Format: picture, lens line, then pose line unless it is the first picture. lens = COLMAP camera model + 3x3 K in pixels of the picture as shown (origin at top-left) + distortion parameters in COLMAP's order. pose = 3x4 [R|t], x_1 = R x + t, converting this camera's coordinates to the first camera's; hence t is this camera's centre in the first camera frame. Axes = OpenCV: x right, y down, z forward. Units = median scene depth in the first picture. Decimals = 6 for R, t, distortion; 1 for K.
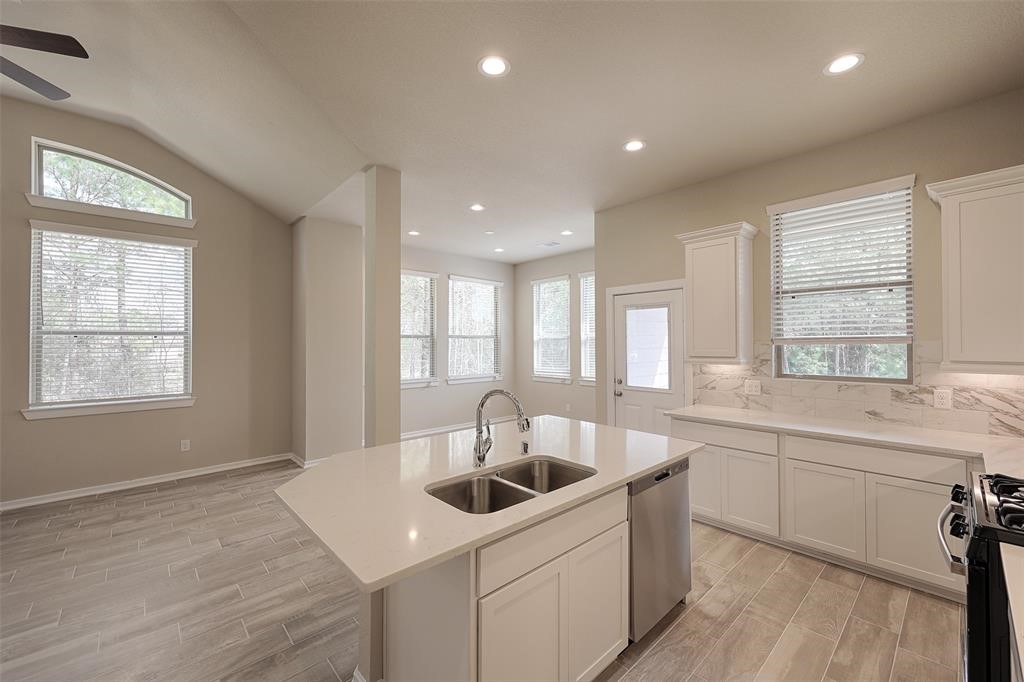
lens RADIAL K [[414.2, 0, 518.0], [0, 414.2, 338.8], [0, 0, 1]] dist [0.002801, -0.001661]
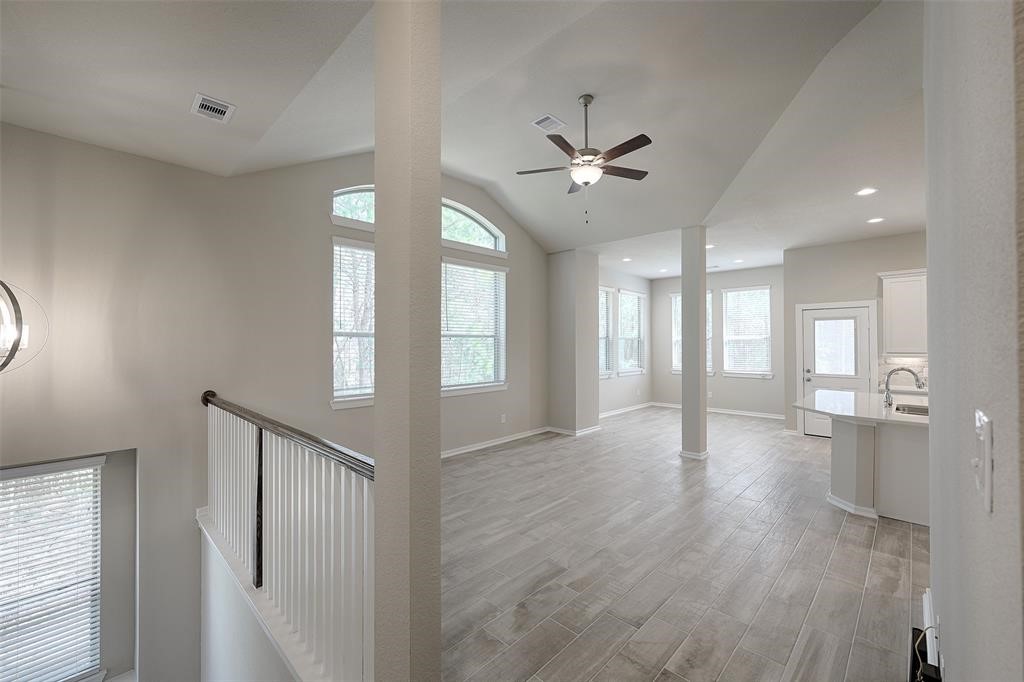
lens RADIAL K [[414.2, 0, 518.4], [0, 414.2, 338.5], [0, 0, 1]] dist [0.002801, -0.001661]
pose [[0.998032, 0.002820, 0.062643, -0.971310], [-0.002738, 0.999995, -0.001395, -0.003679], [-0.062647, 0.001220, 0.998035, -0.412190]]
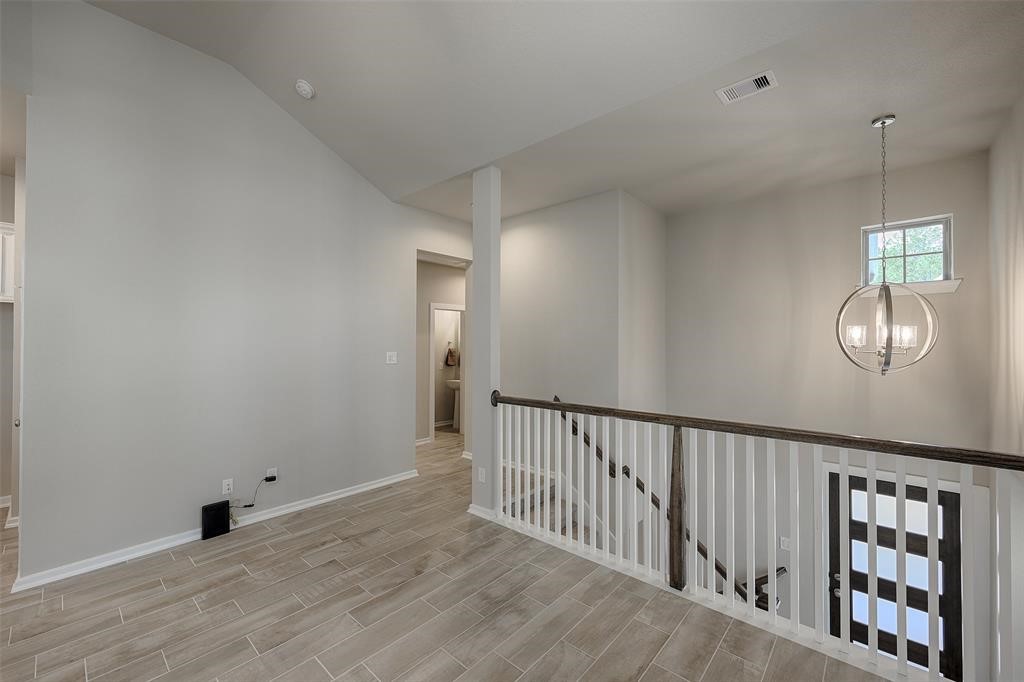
lens RADIAL K [[414.2, 0, 520.7], [0, 414.2, 344.7], [0, 0, 1]] dist [0.002801, -0.001661]
pose [[-0.994048, 0.001722, -0.108932, -1.020497], [0.002981, 0.999931, -0.011399, 0.015046], [0.108905, -0.011656, -0.993984, 0.866232]]
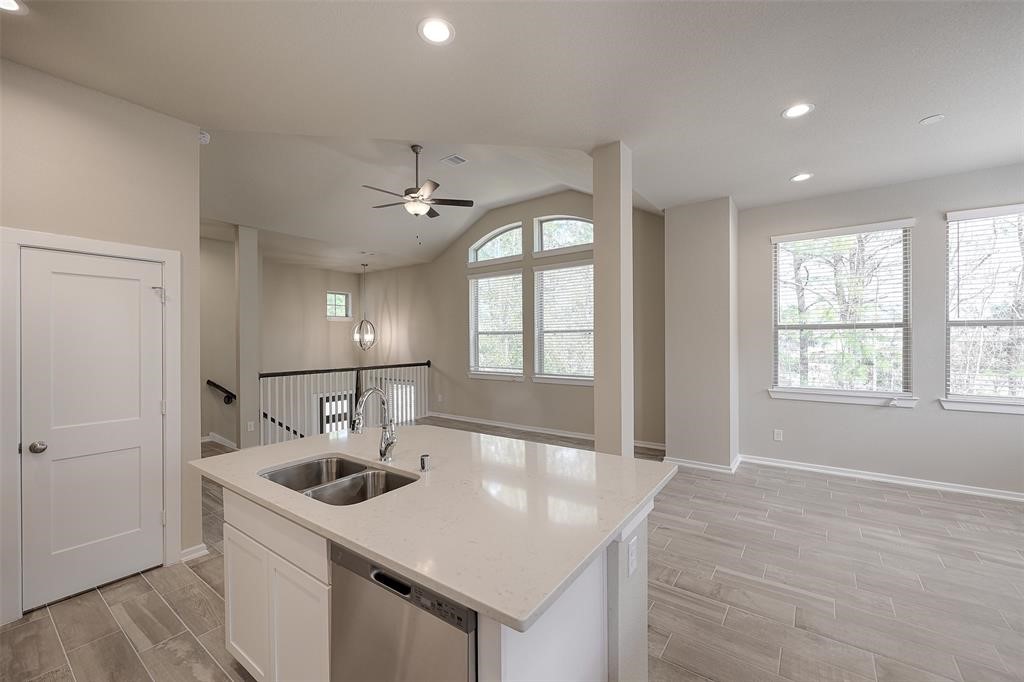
lens RADIAL K [[414.2, 0, 511.4], [0, 414.2, 342.1], [0, 0, 1]] dist [0.002801, -0.001661]
pose [[0.189902, 0.009608, -0.981756, 0.491595], [0.018042, 0.999749, 0.013274, 0.002266], [0.981637, -0.020234, 0.189681, 0.560926]]
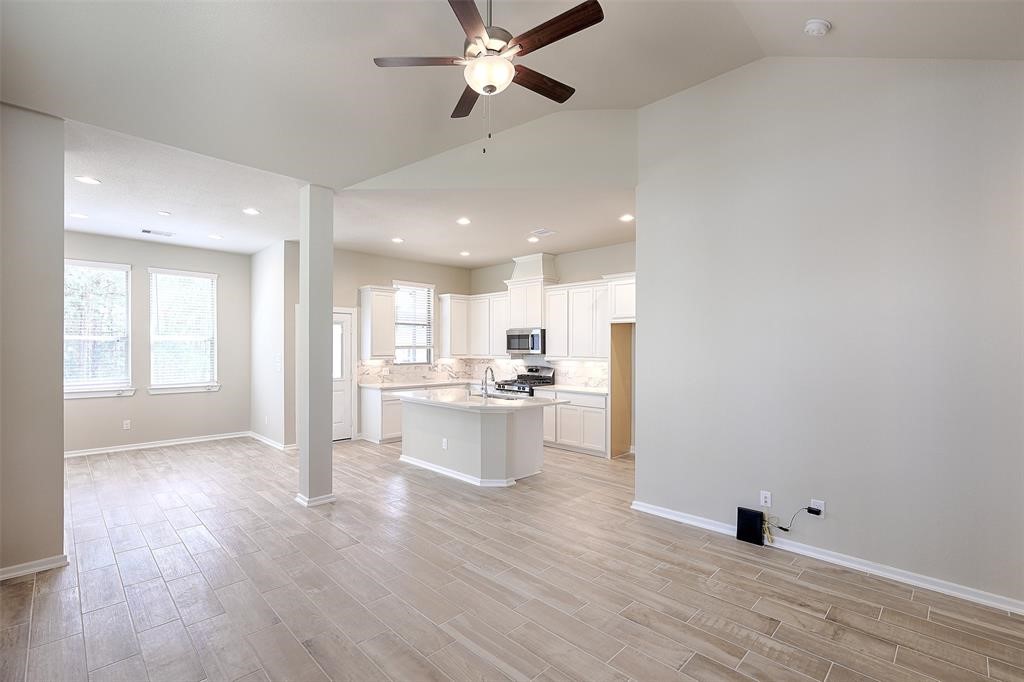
lens RADIAL K [[454.5, 0, 467.9], [0, 454.5, 352.6], [0, 0, 1]] dist [0.005157, 0.000090]
pose [[0.005085, -0.007980, 0.999955, -1.405795], [-0.014952, 0.999856, 0.008055, 0.006621], [-0.999875, -0.014992, 0.004965, 0.551264]]
